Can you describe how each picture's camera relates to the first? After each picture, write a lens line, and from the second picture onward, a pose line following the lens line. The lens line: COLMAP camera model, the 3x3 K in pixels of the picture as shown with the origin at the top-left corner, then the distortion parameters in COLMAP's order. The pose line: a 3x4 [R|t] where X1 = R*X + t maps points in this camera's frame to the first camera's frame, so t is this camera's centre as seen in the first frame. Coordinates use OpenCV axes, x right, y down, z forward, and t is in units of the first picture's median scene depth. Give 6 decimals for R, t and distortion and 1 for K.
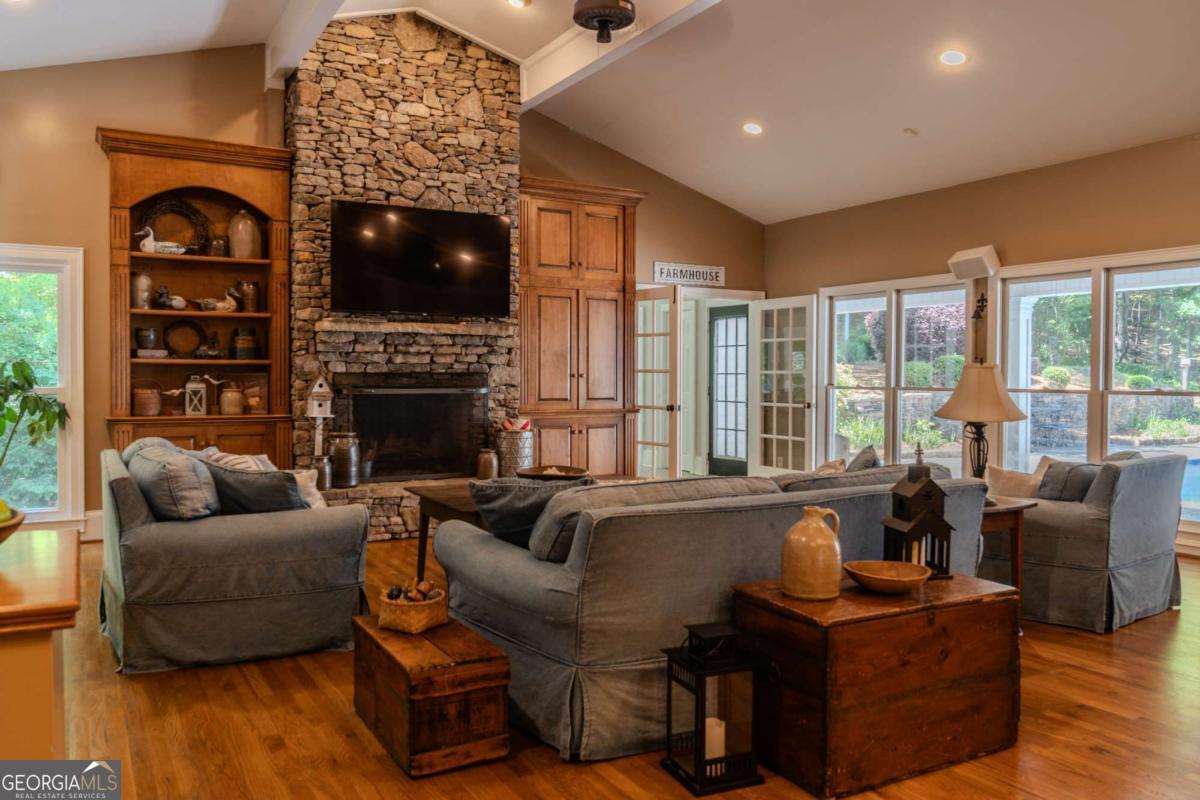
lens RADIAL K [[923.3, 0, 598.8], [0, 923.3, 395.9], [0, 0, 1]] dist [-0.001395, 0.003638]
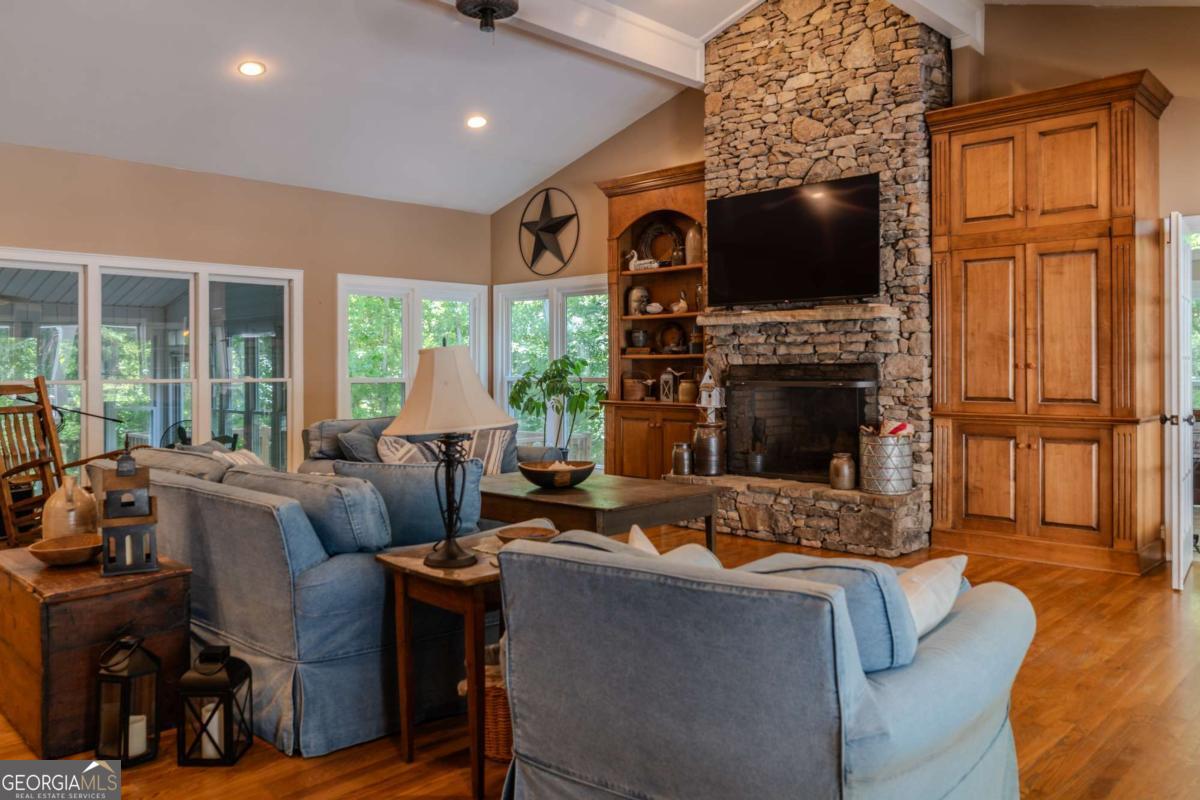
lens RADIAL K [[923.3, 0, 569.7], [0, 923.3, 372.0], [0, 0, 1]] dist [-0.001395, 0.003638]
pose [[0.253906, 0.000033, -0.967229, 0.639954], [-0.018183, 0.999823, -0.004740, -0.008742], [0.967058, 0.018791, 0.253862, 0.542893]]
